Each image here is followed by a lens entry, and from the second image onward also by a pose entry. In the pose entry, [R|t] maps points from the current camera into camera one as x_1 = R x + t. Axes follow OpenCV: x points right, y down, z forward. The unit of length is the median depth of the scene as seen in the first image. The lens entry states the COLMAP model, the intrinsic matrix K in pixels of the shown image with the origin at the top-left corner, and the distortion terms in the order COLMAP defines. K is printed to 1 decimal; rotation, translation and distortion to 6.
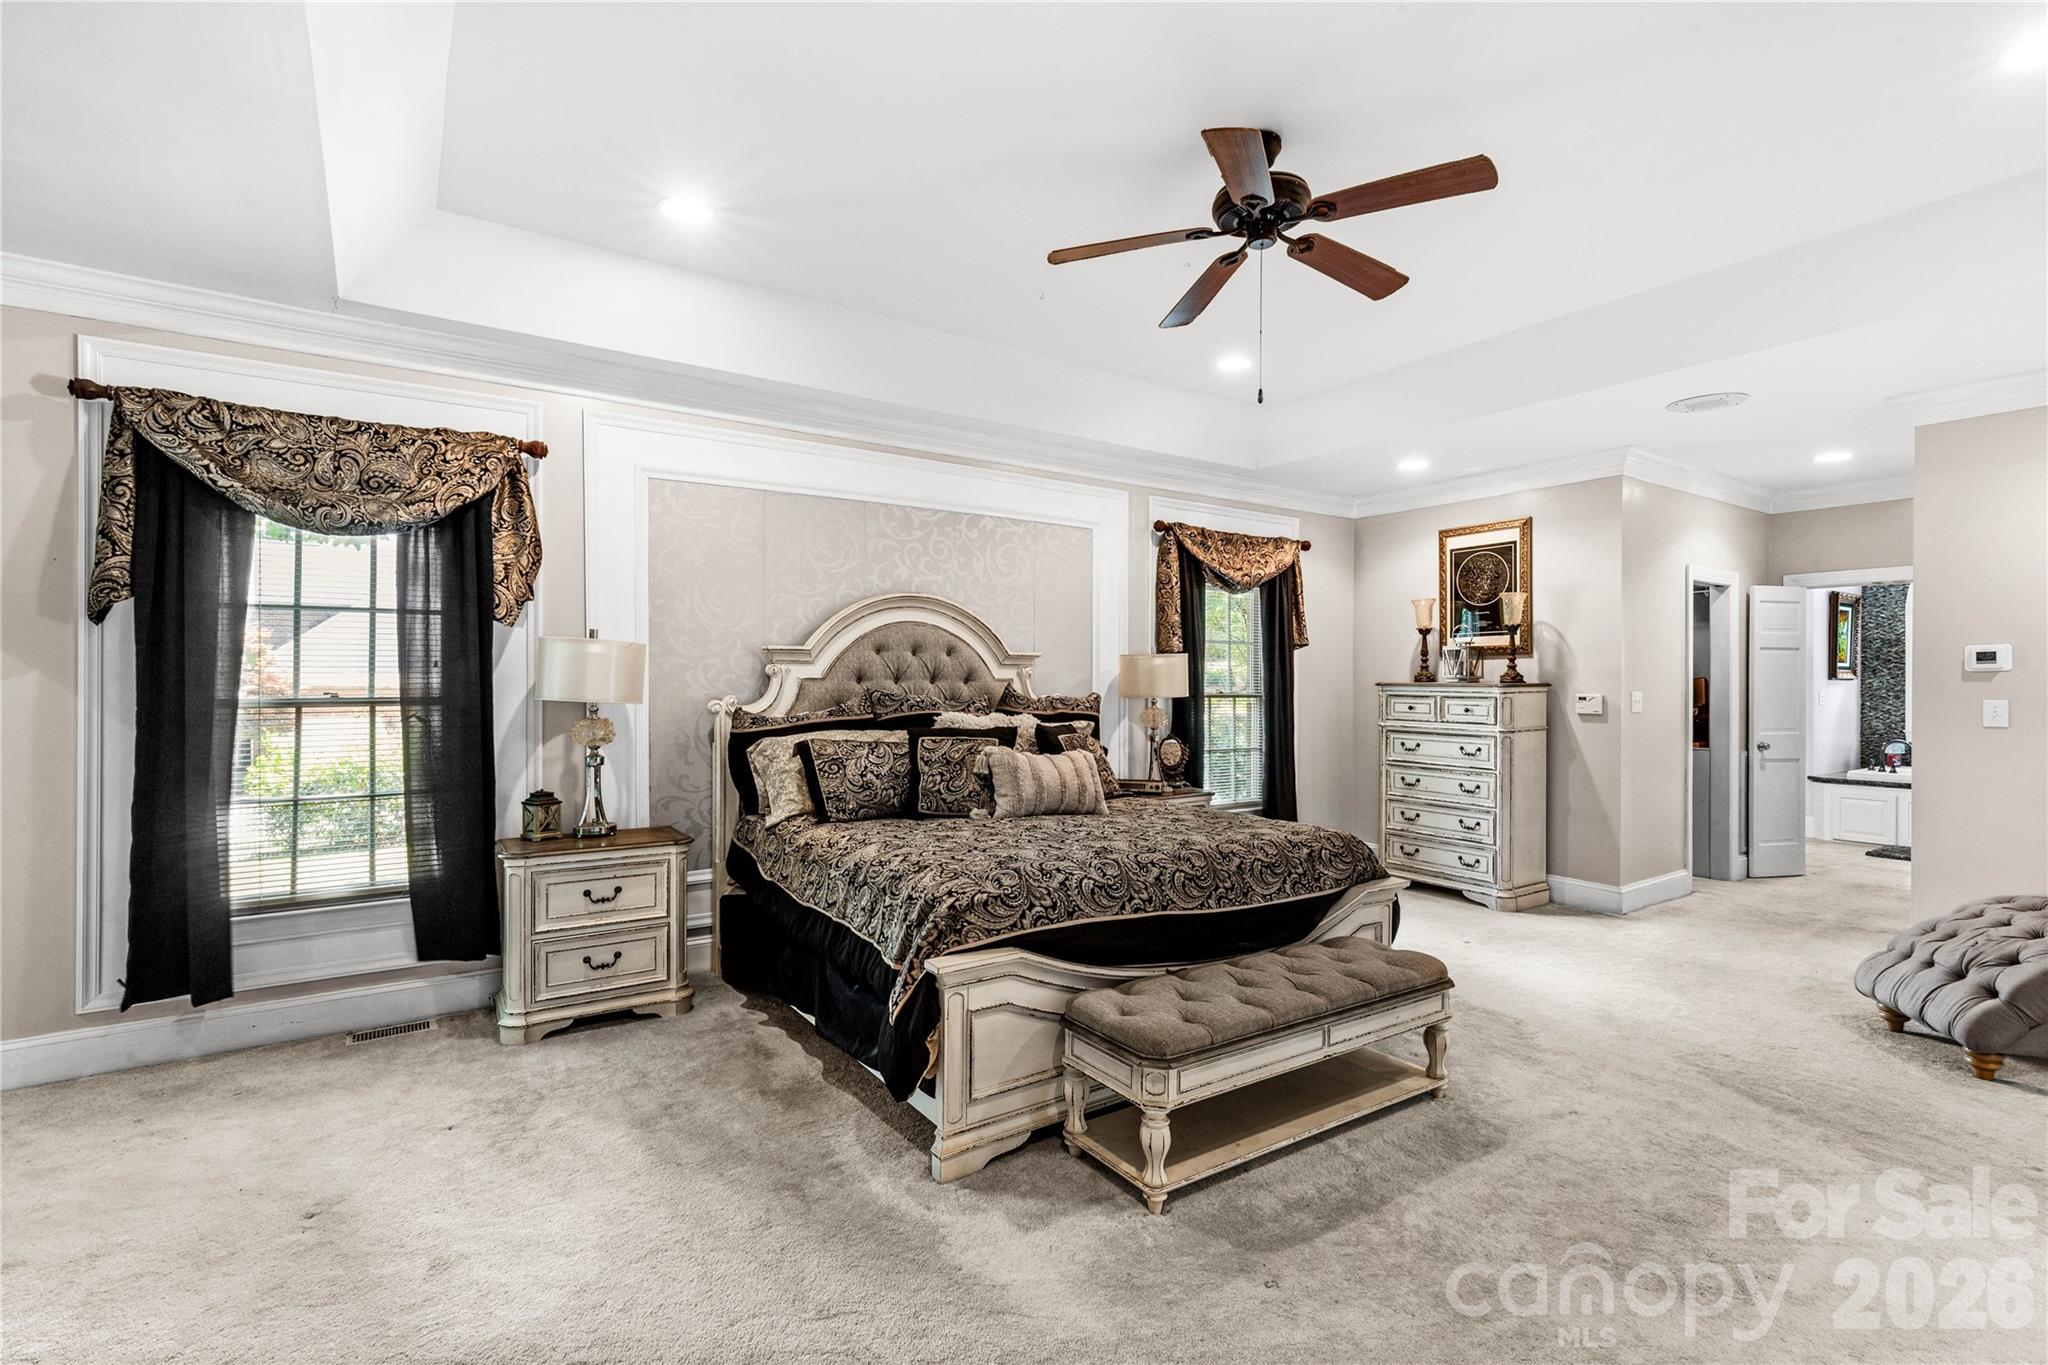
lens RADIAL K [[938.9, 0, 1017.9], [0, 938.9, 665.3], [0, 0, 1]] dist [0.001329, 0.000246]
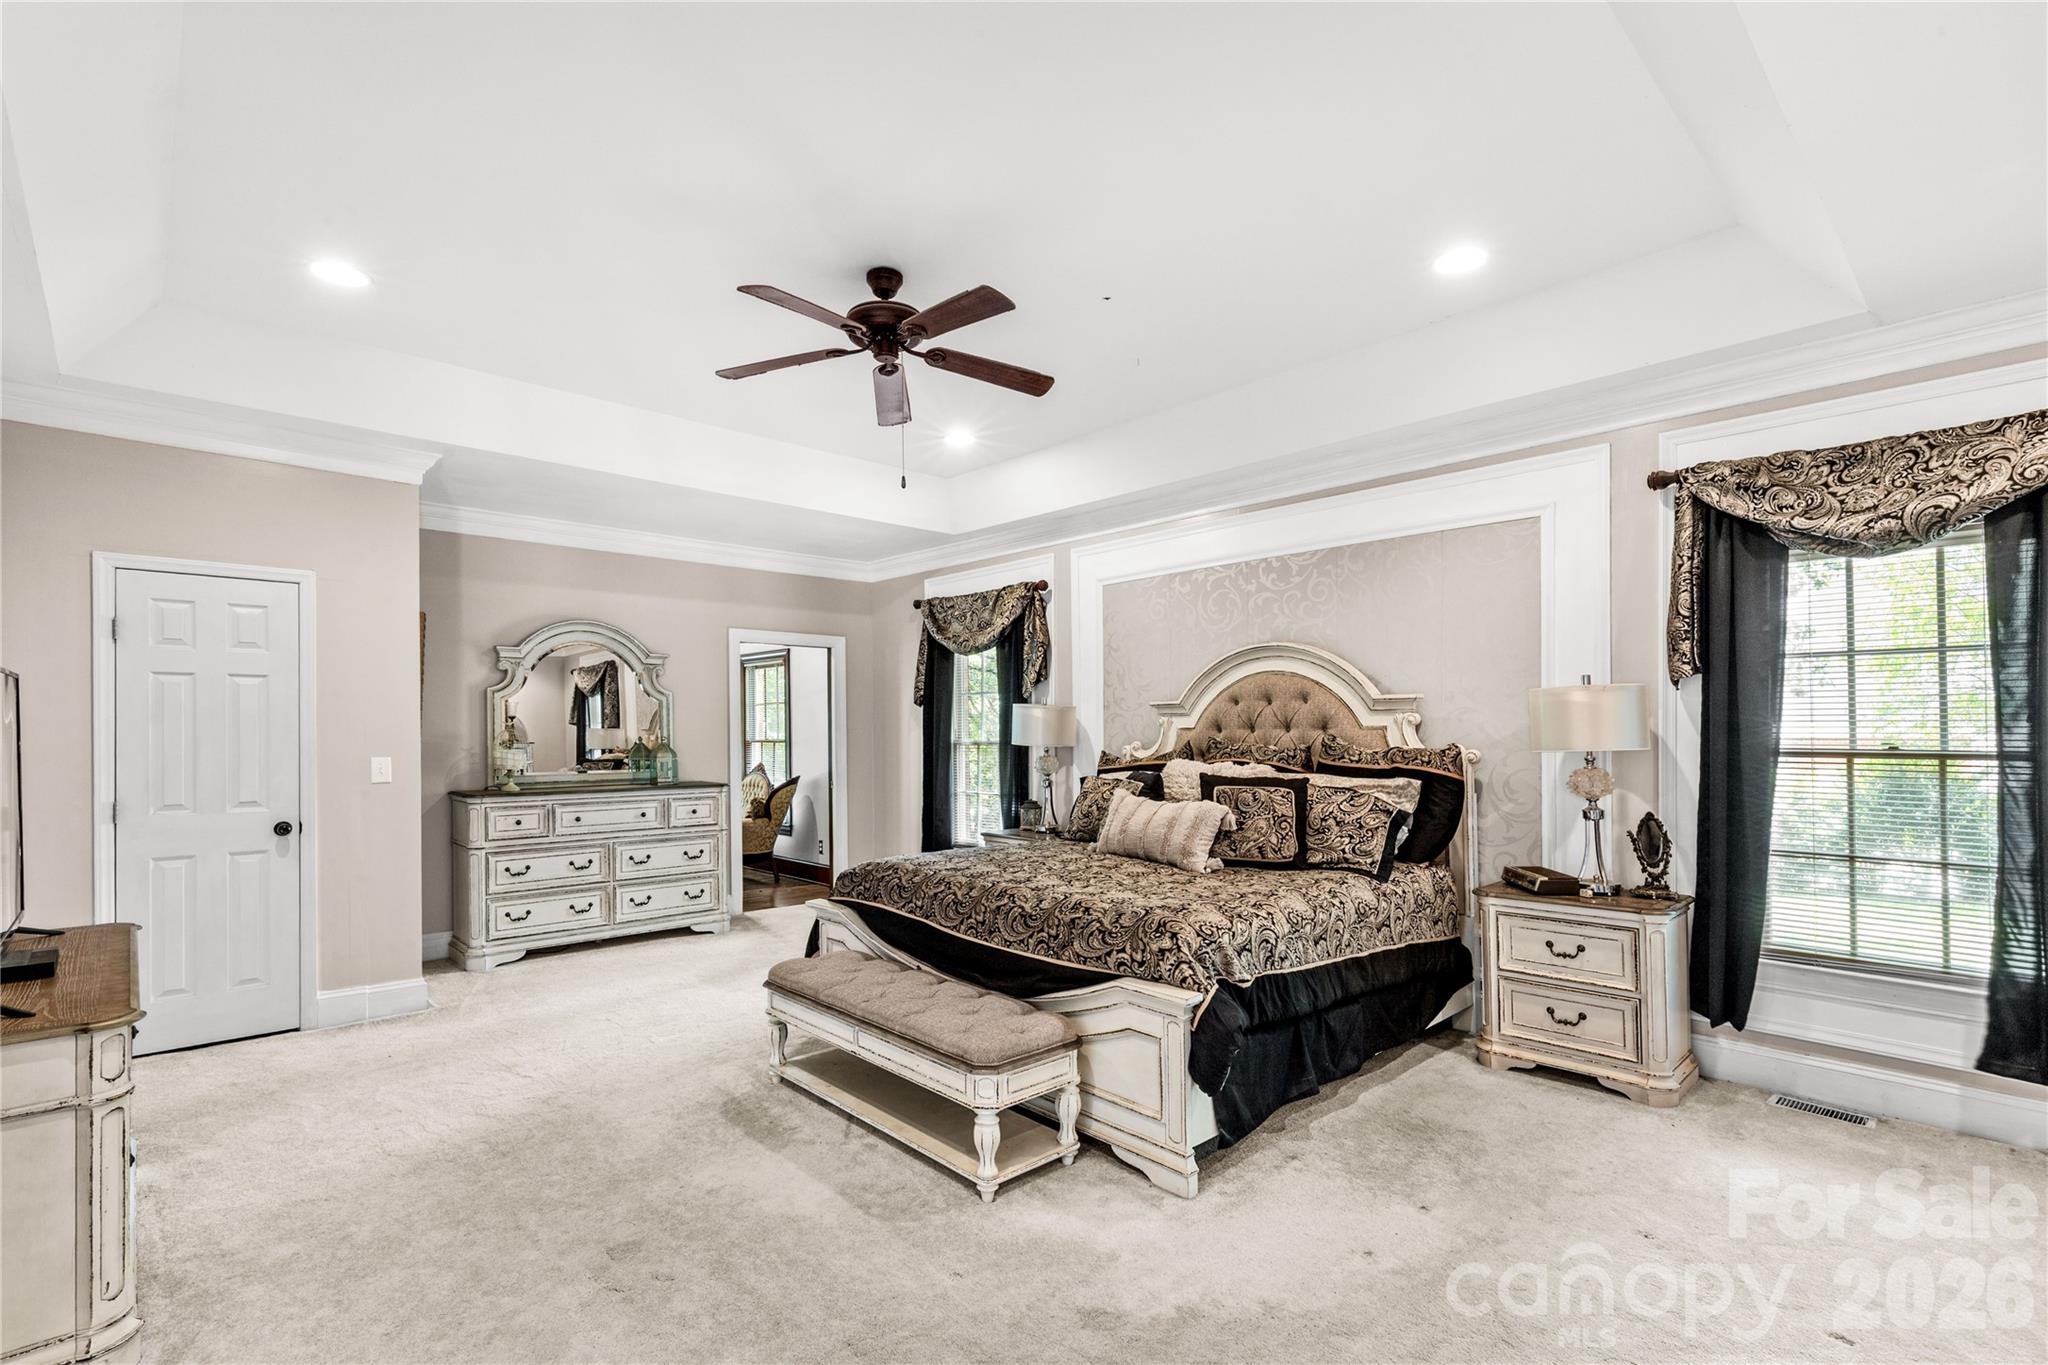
lens RADIAL K [[938.9, 0, 1029.8], [0, 938.9, 727.9], [0, 0, 1]] dist [0.001329, 0.000246]
pose [[0.173270, -0.007747, -0.984844, 0.804092], [0.021038, 0.999770, -0.004163, 0.012980], [0.984650, -0.019998, 0.173393, 0.542715]]
